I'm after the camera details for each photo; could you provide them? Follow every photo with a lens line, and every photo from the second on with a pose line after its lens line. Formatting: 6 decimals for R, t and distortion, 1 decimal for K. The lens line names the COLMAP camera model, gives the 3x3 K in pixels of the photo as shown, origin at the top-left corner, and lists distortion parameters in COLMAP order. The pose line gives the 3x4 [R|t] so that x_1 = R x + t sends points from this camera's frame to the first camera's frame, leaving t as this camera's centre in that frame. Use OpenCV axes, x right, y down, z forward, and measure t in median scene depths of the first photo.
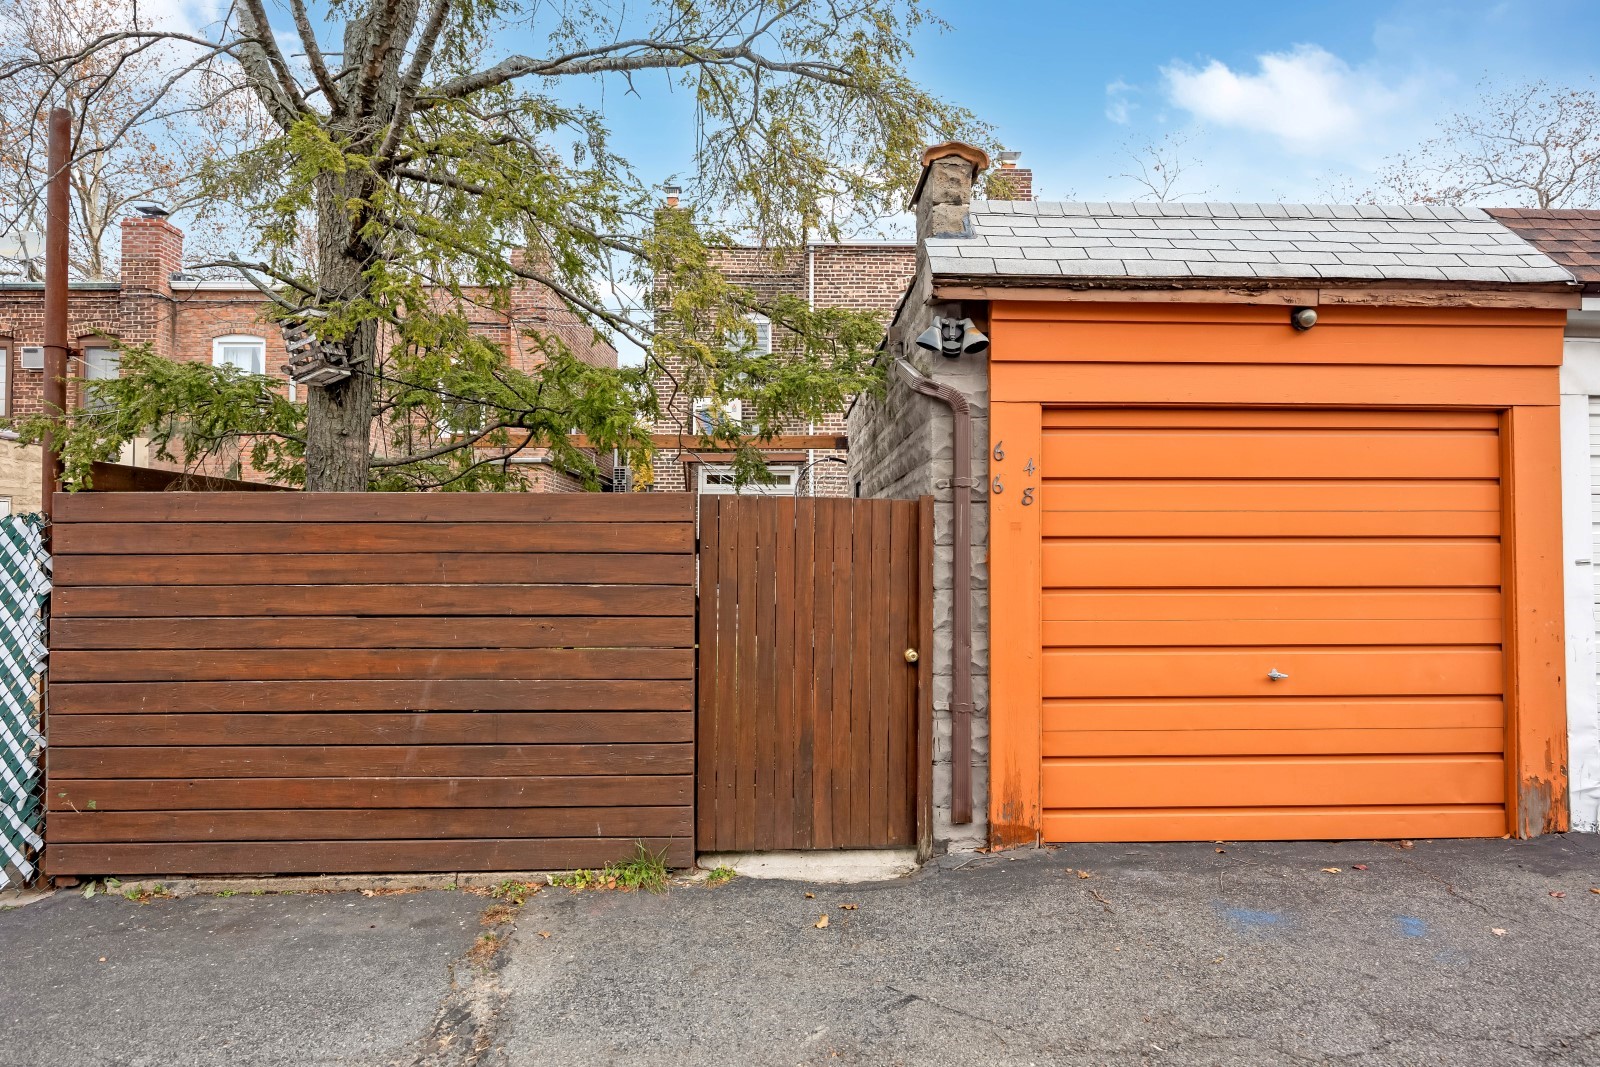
lens RADIAL K [[964.5, 0, 799.5], [0, 964.5, 530.4], [0, 0, 1]] dist [-0.006430, -0.000289]
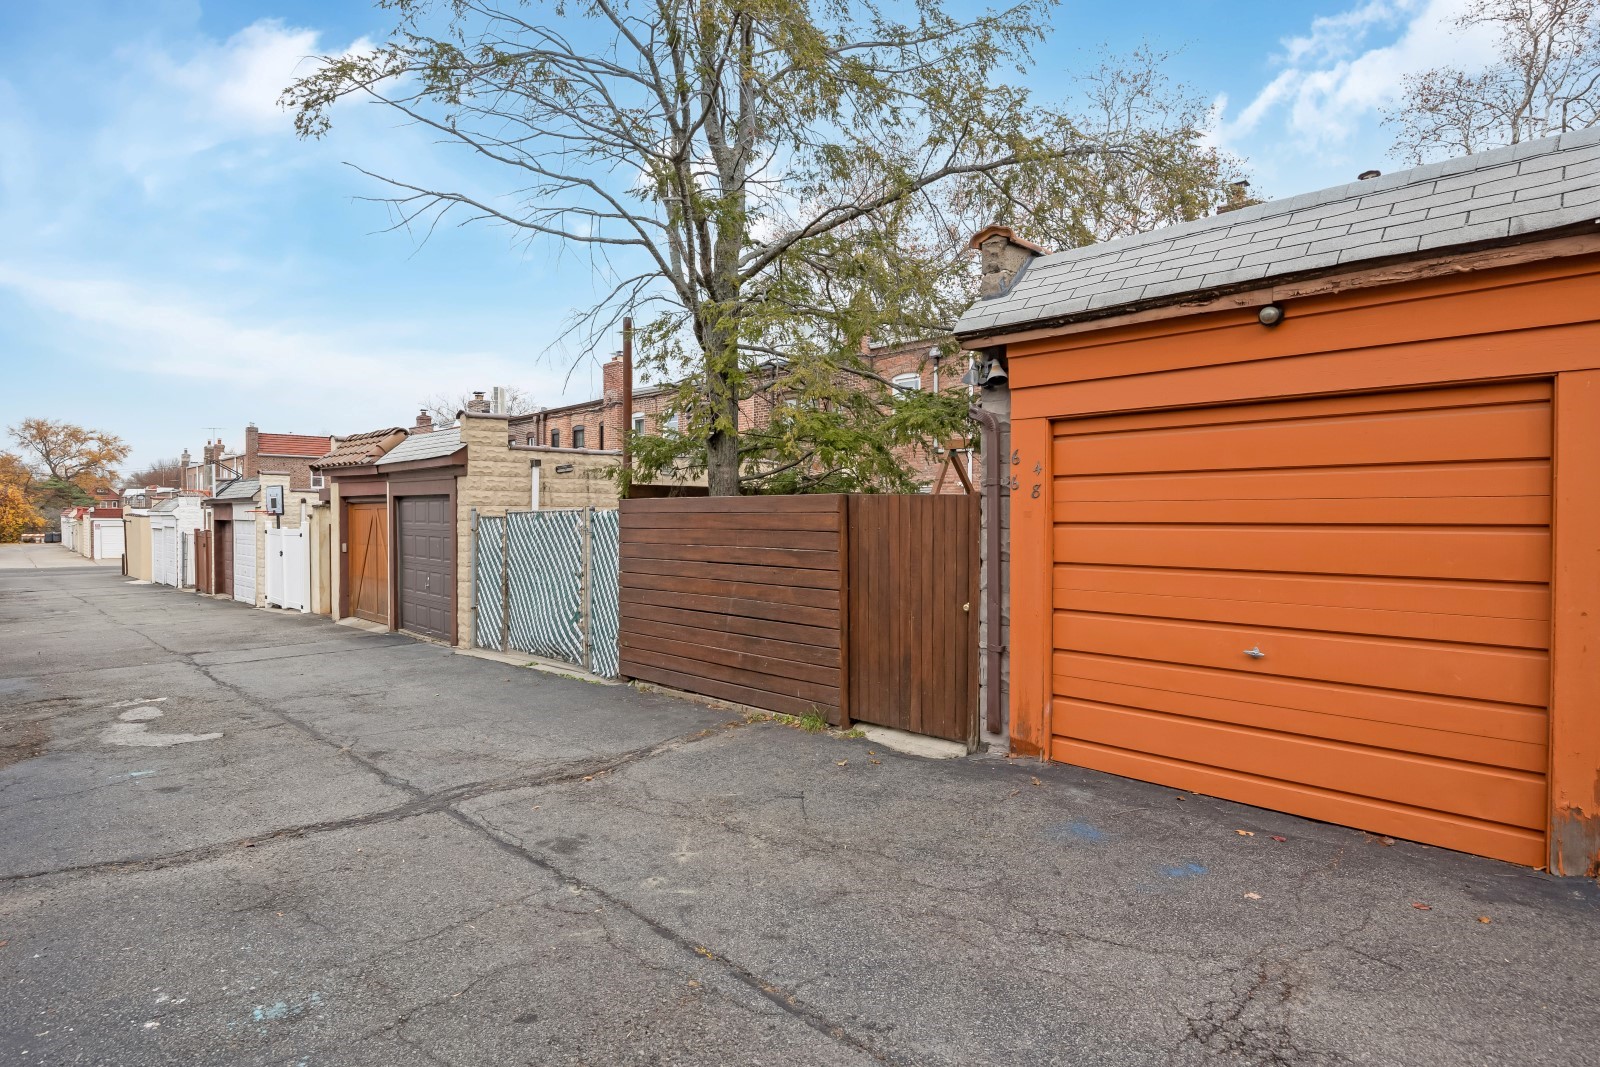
lens RADIAL K [[827.9, 0, 798.4], [0, 827.9, 529.6], [0, 0, 1]] dist [-0.015386, -0.000242]
pose [[0.686480, 0.013070, -0.727031, 0.852057], [0.014776, 0.999381, 0.031917, -0.024744], [0.726999, -0.032653, 0.685862, 0.008230]]
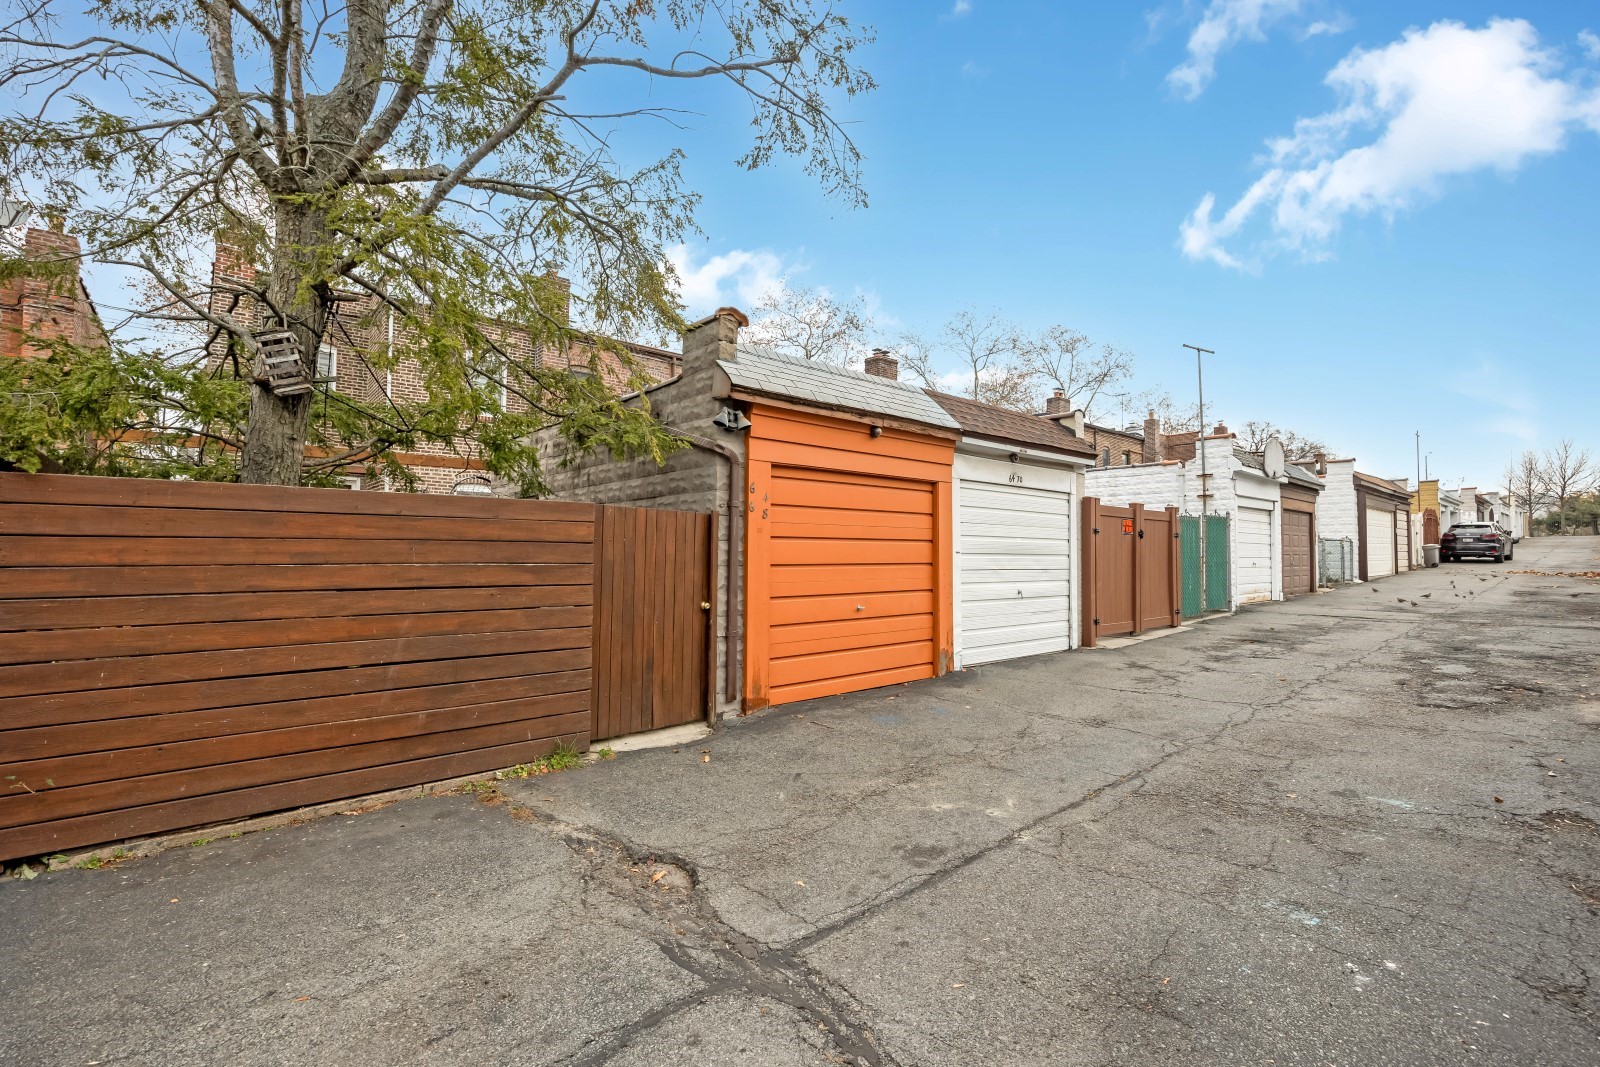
lens RADIAL K [[716.0, 0, 798.8], [0, 716.0, 534.6], [0, 0, 1]] dist [-0.012623, 0.000536]
pose [[0.771396, 0.021066, 0.636006, -0.581076], [-0.017732, 0.999775, -0.011607, 0.018366], [-0.636108, -0.002324, 0.771597, -0.070755]]
